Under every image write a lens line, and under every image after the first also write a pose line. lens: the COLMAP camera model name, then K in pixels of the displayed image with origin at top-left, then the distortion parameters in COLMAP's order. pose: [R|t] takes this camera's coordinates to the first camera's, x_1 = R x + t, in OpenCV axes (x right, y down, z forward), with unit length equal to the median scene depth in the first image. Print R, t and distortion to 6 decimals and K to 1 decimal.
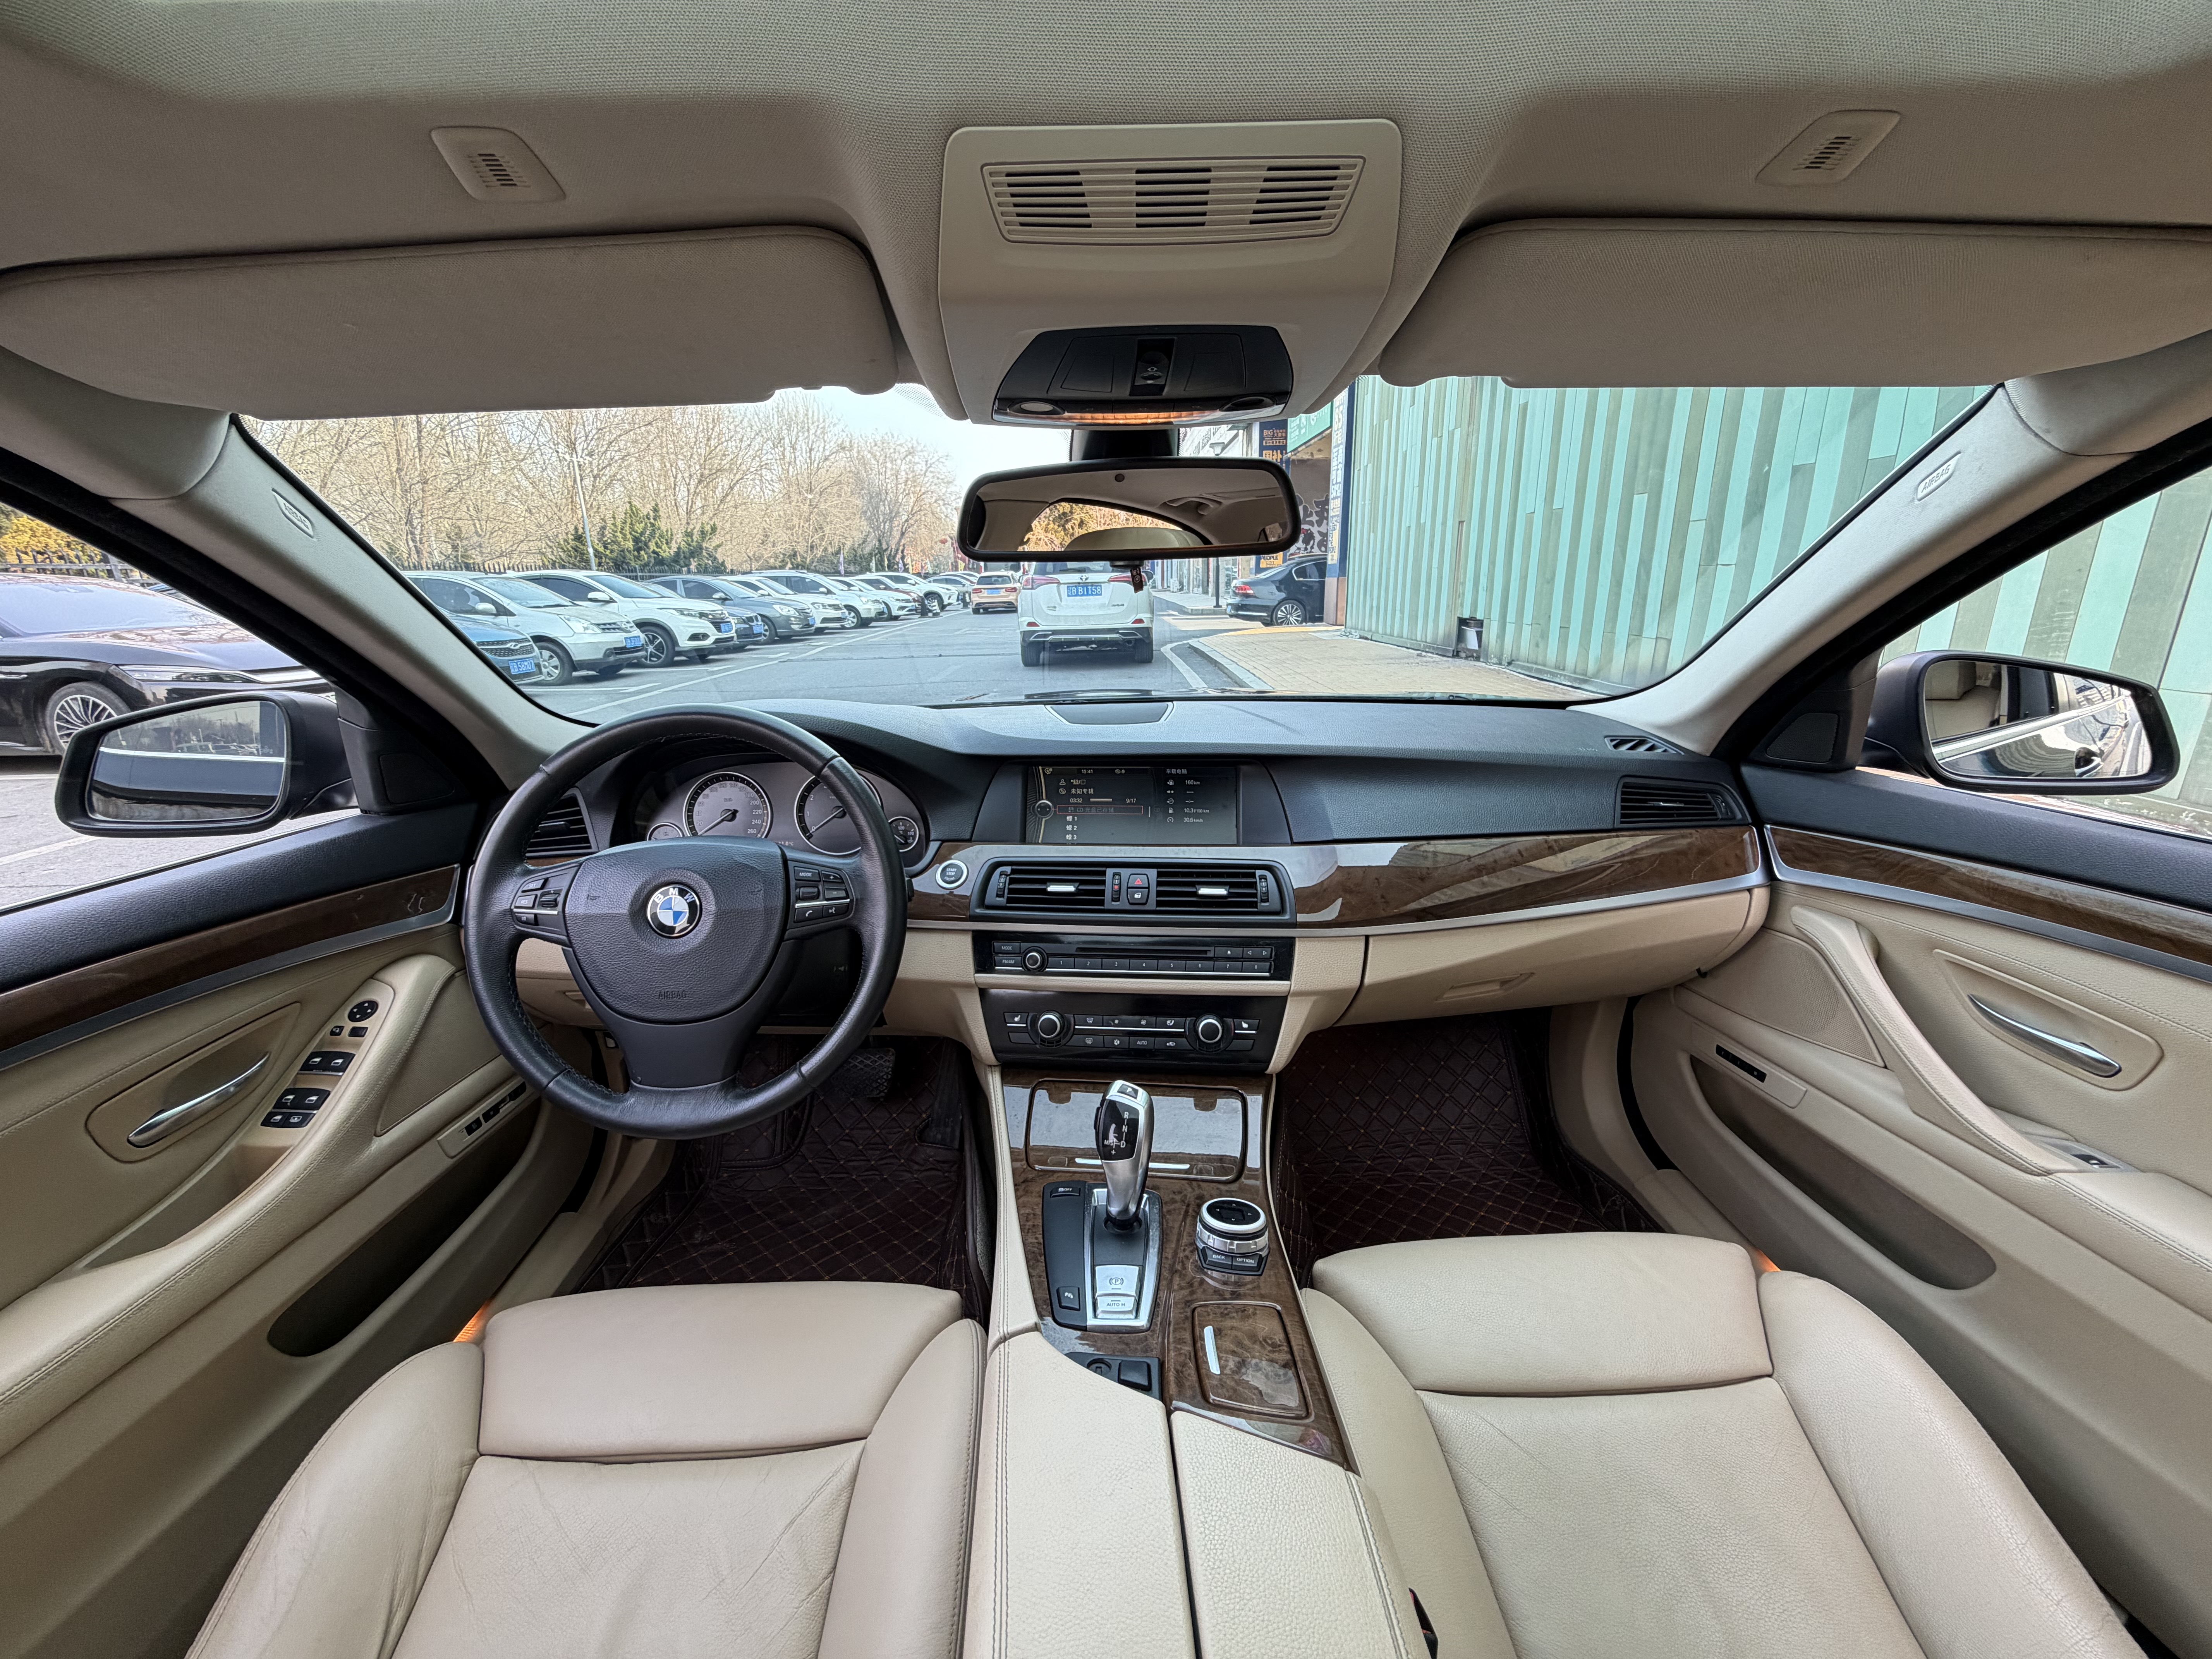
lens RADIAL K [[886.8, 0, 1093.1], [0, 886.8, 829.5], [0, 0, 1]] dist [0.005832, 0.000053]
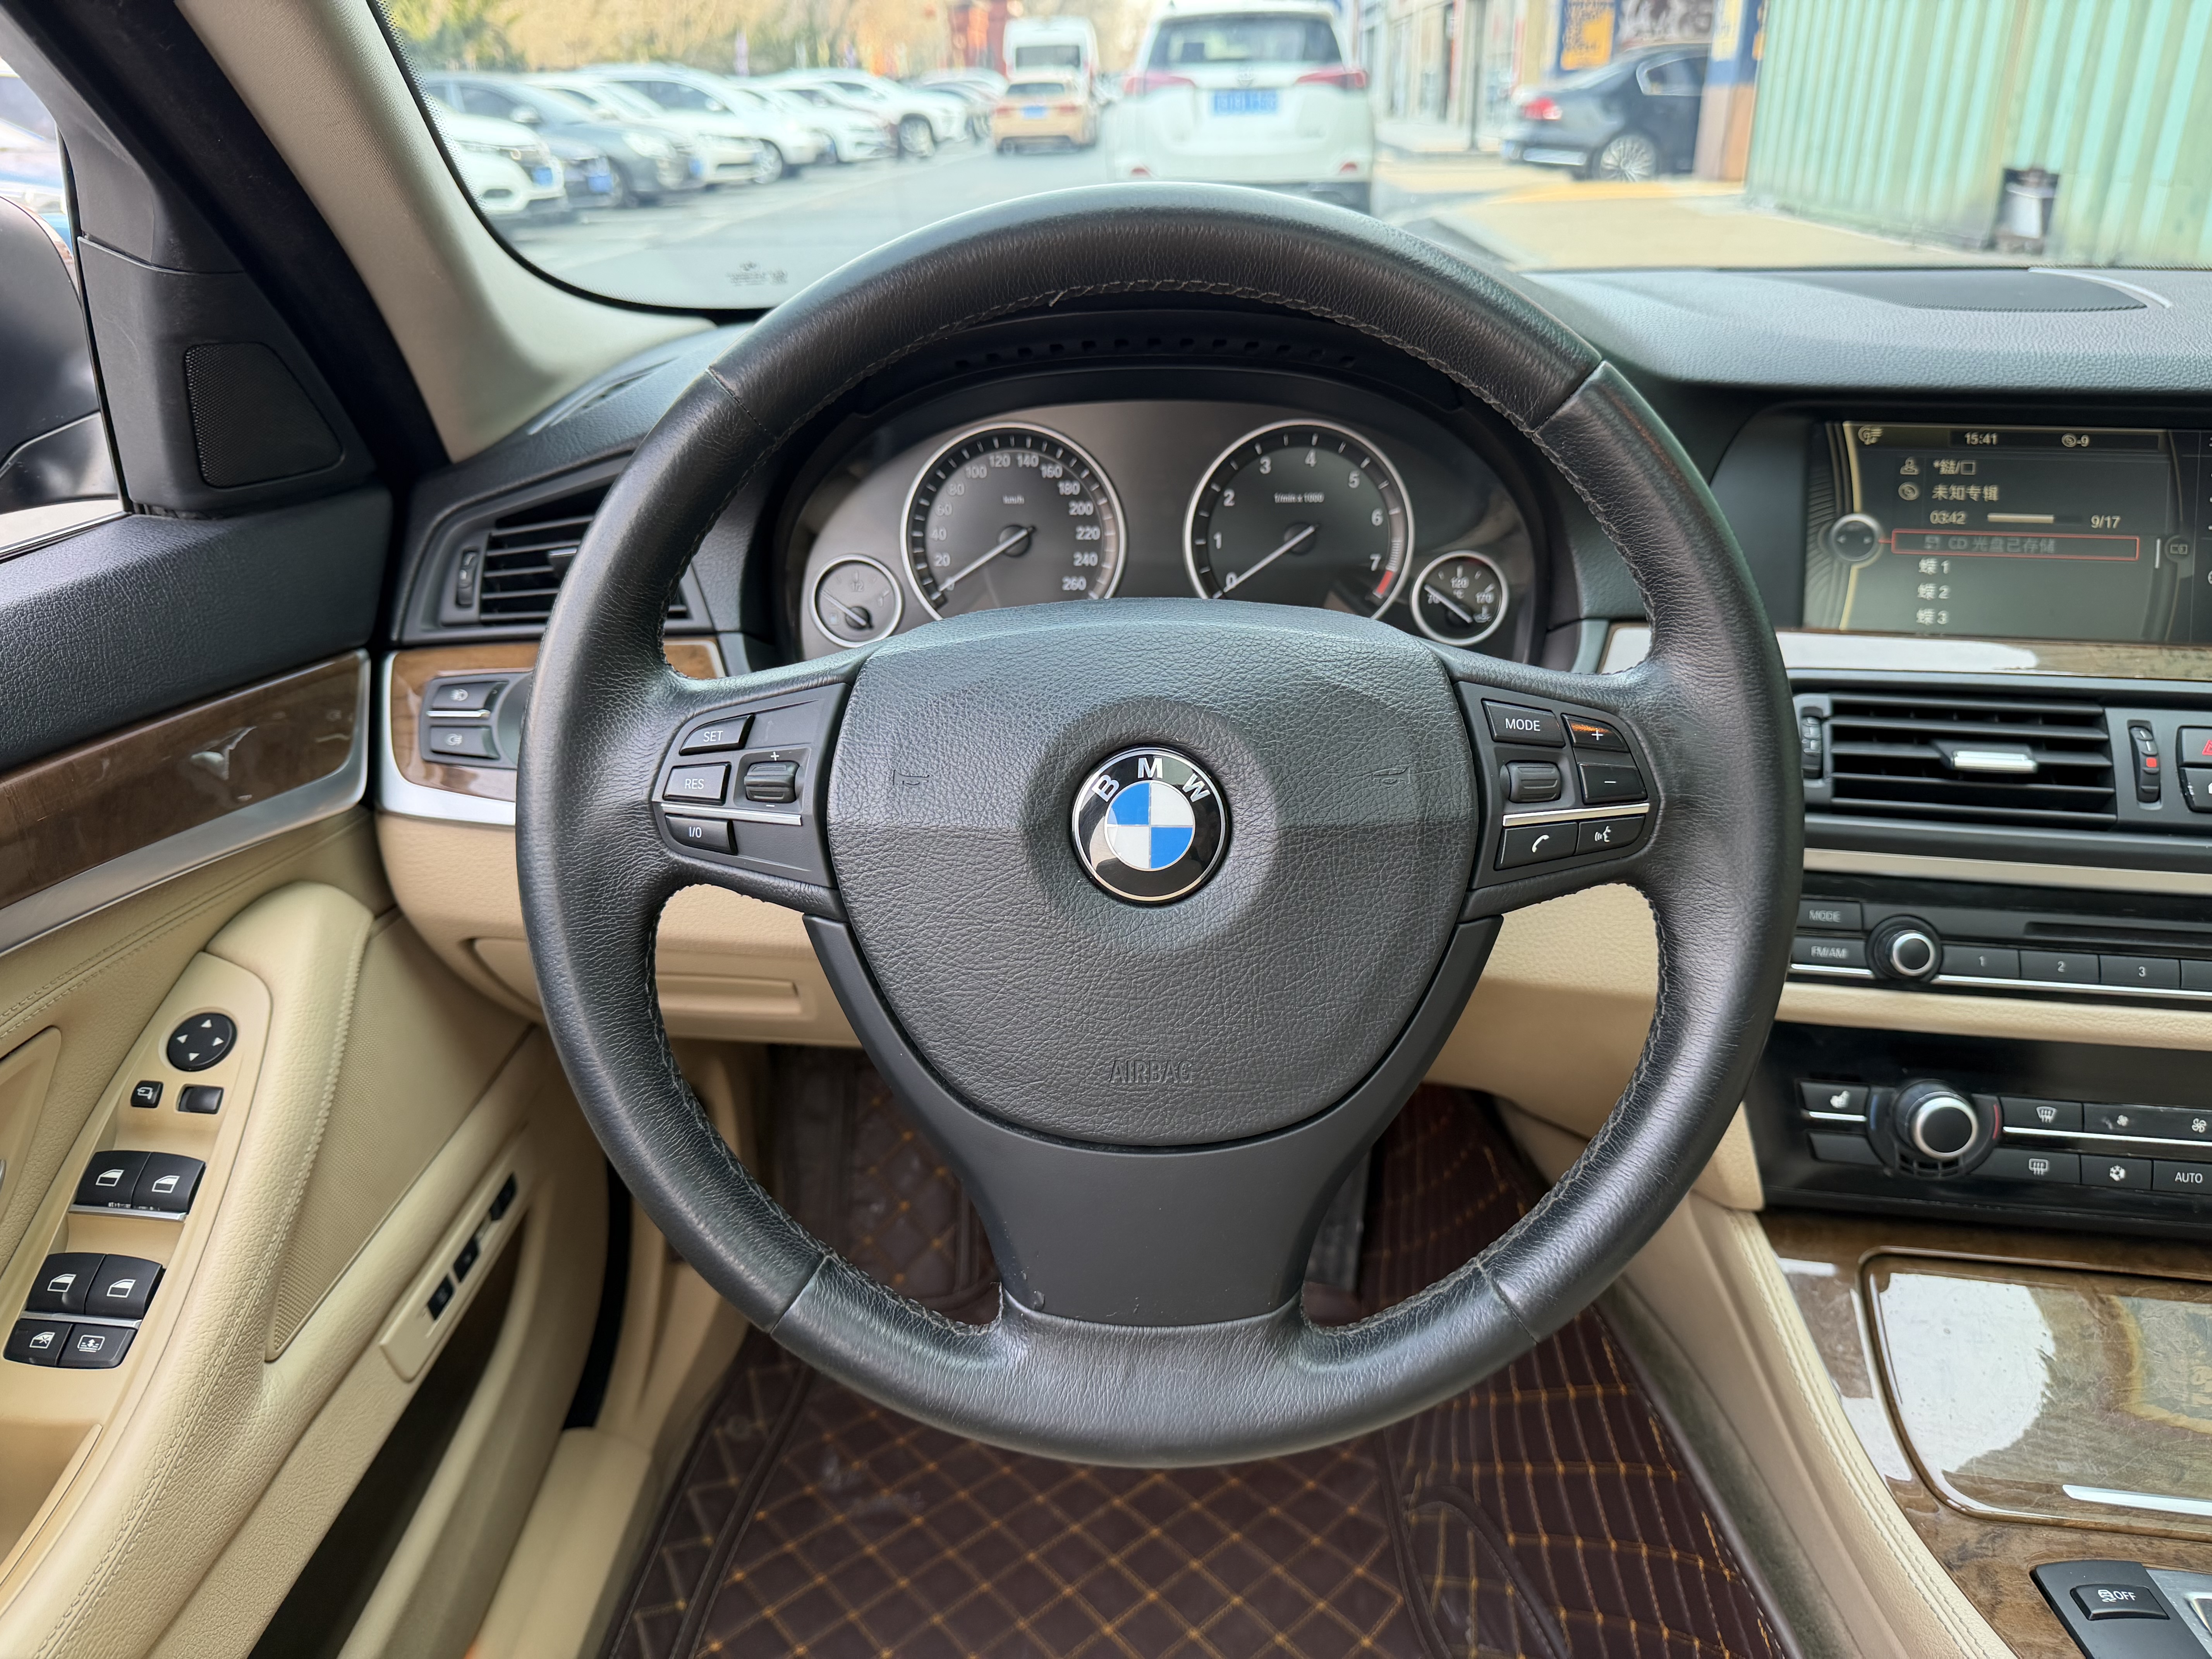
lens RADIAL K [[1609.0, 0, 1106.0], [0, 1609.0, 829.5], [0, 0, 1]] dist [-0.004962, -0.009107]
pose [[0.998368, 0.029582, -0.048847, -0.272187], [-0.021707, 0.987749, 0.154534, 0.000508], [0.052820, -0.153222, 0.986779, 0.242102]]
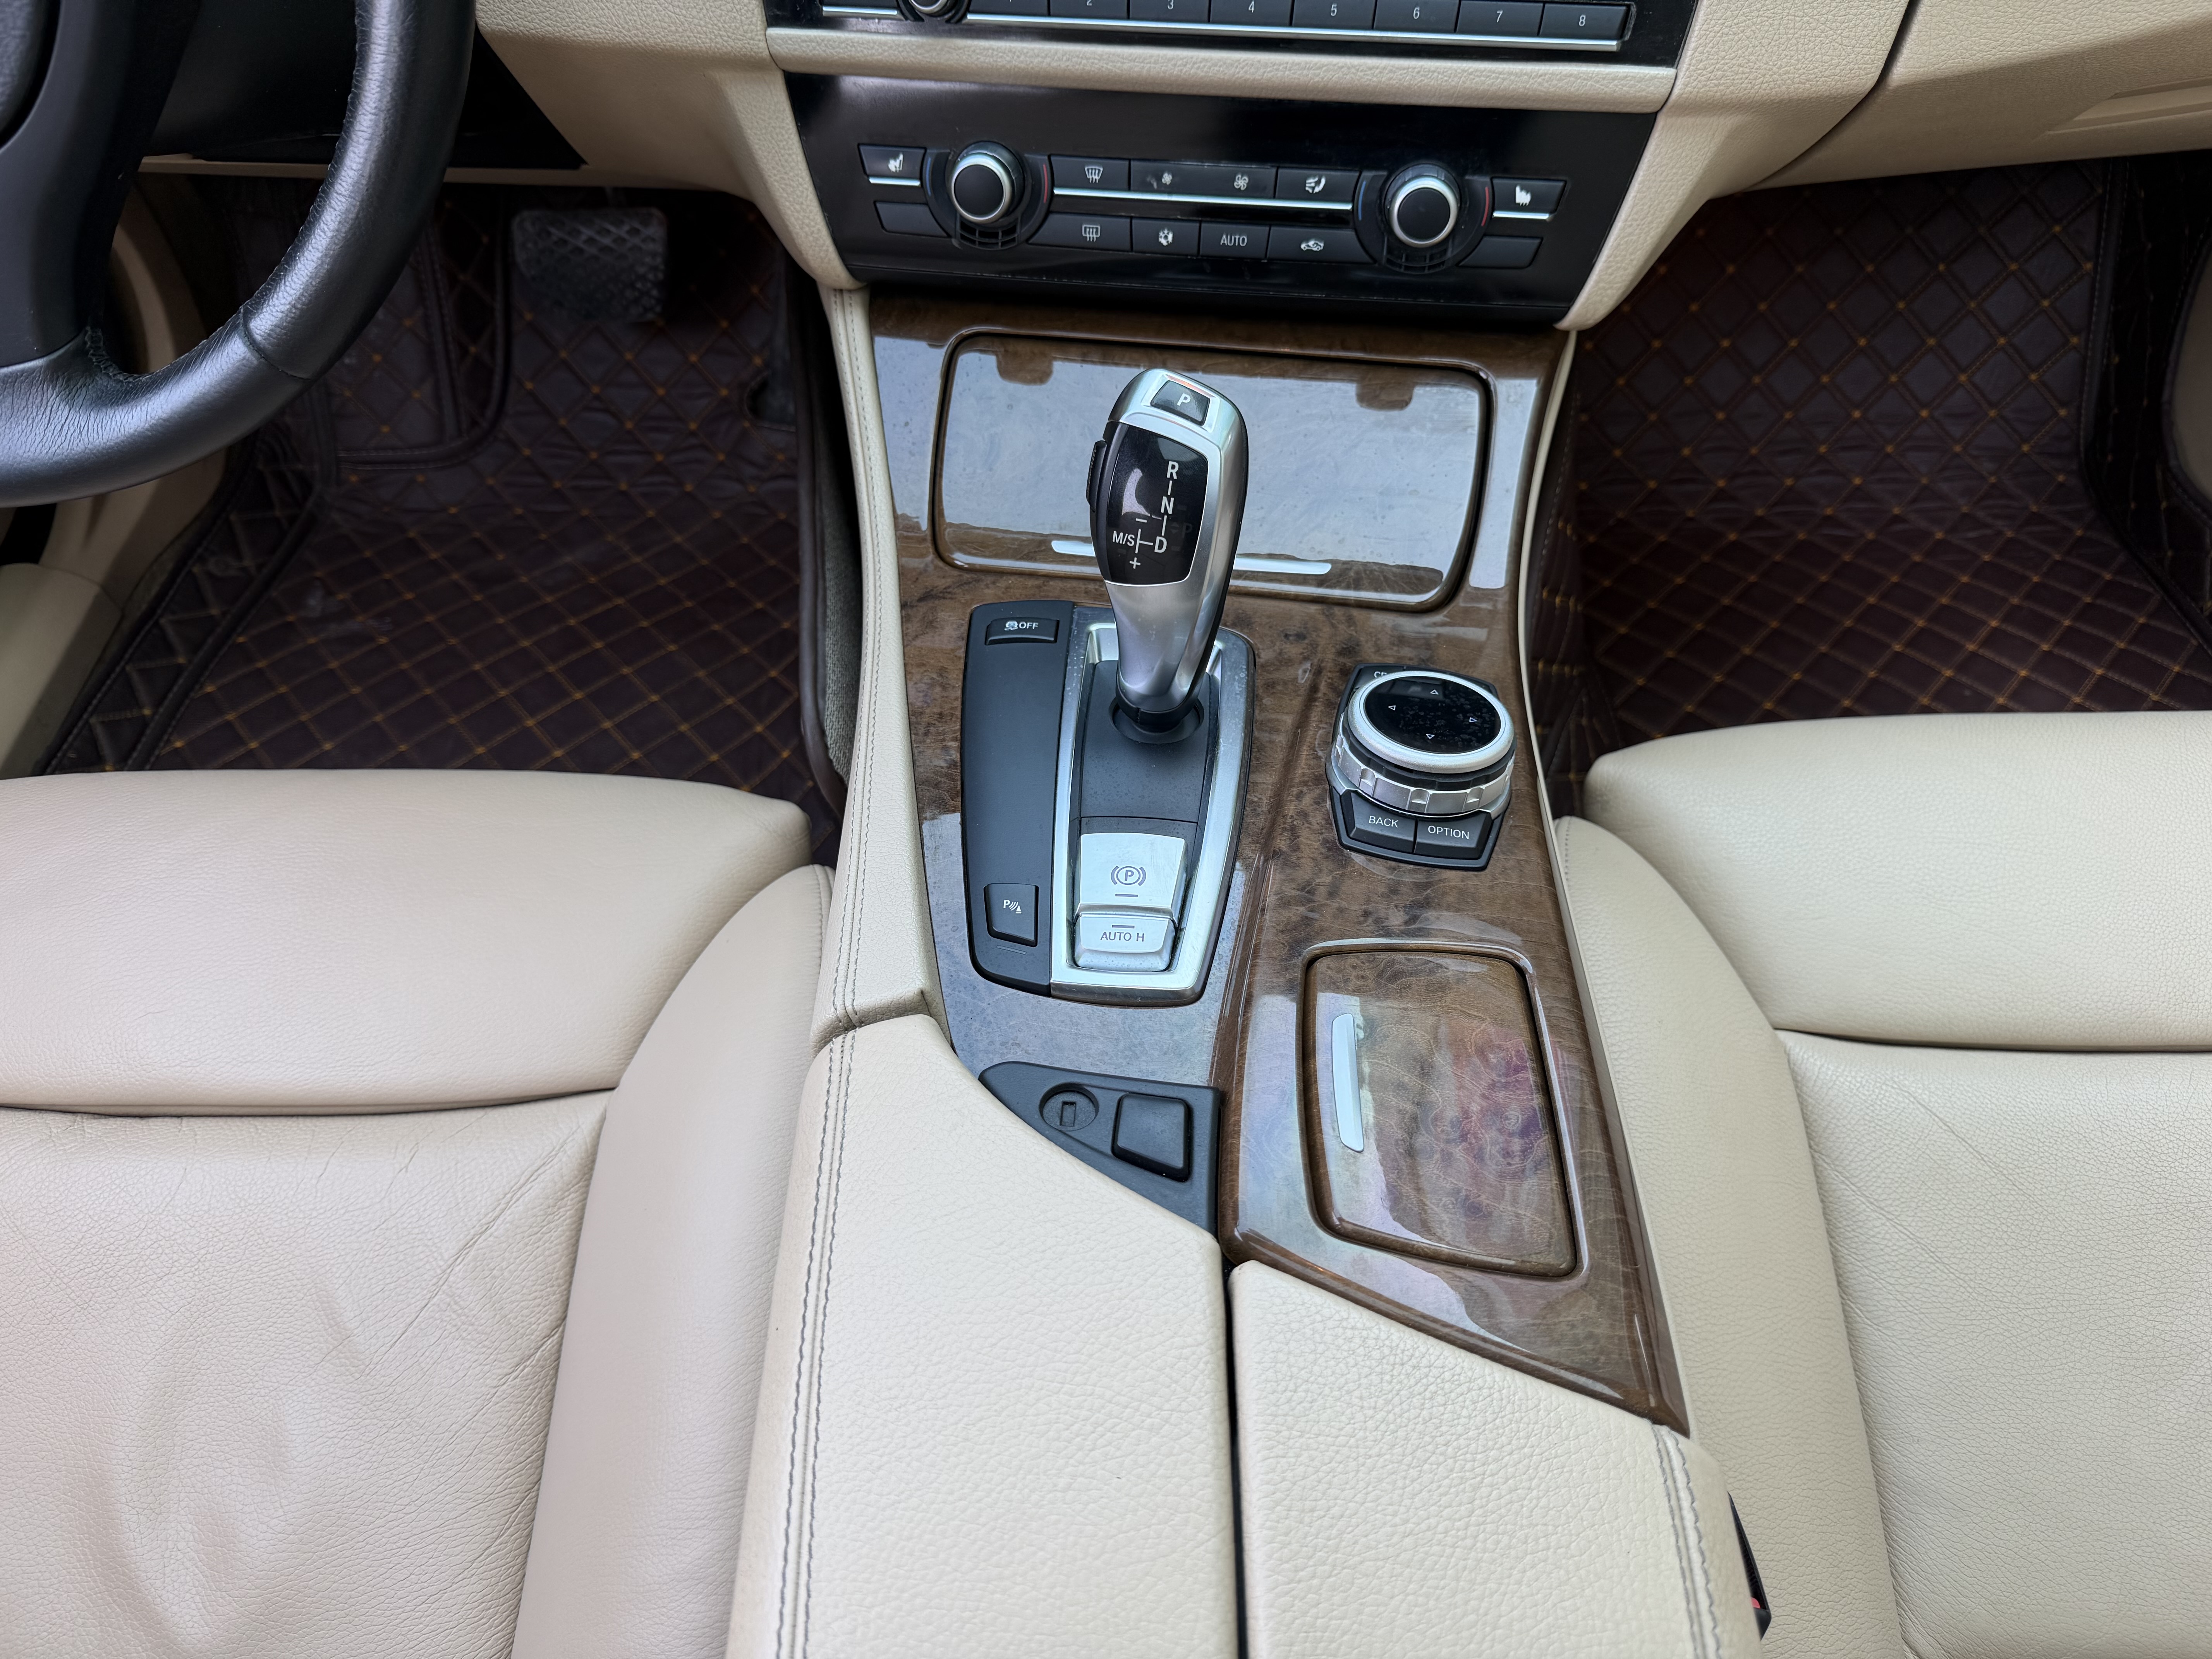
lens RADIAL K [[1598.6, 0, 1114.8], [0, 1598.6, 836.8], [0, 0, 1]] dist [0.002447, -0.024142]
pose [[0.999397, 0.027463, -0.021224, 0.019090], [-0.009379, 0.802417, 0.596690, 0.031198], [0.033418, -0.596131, 0.802191, 0.229956]]
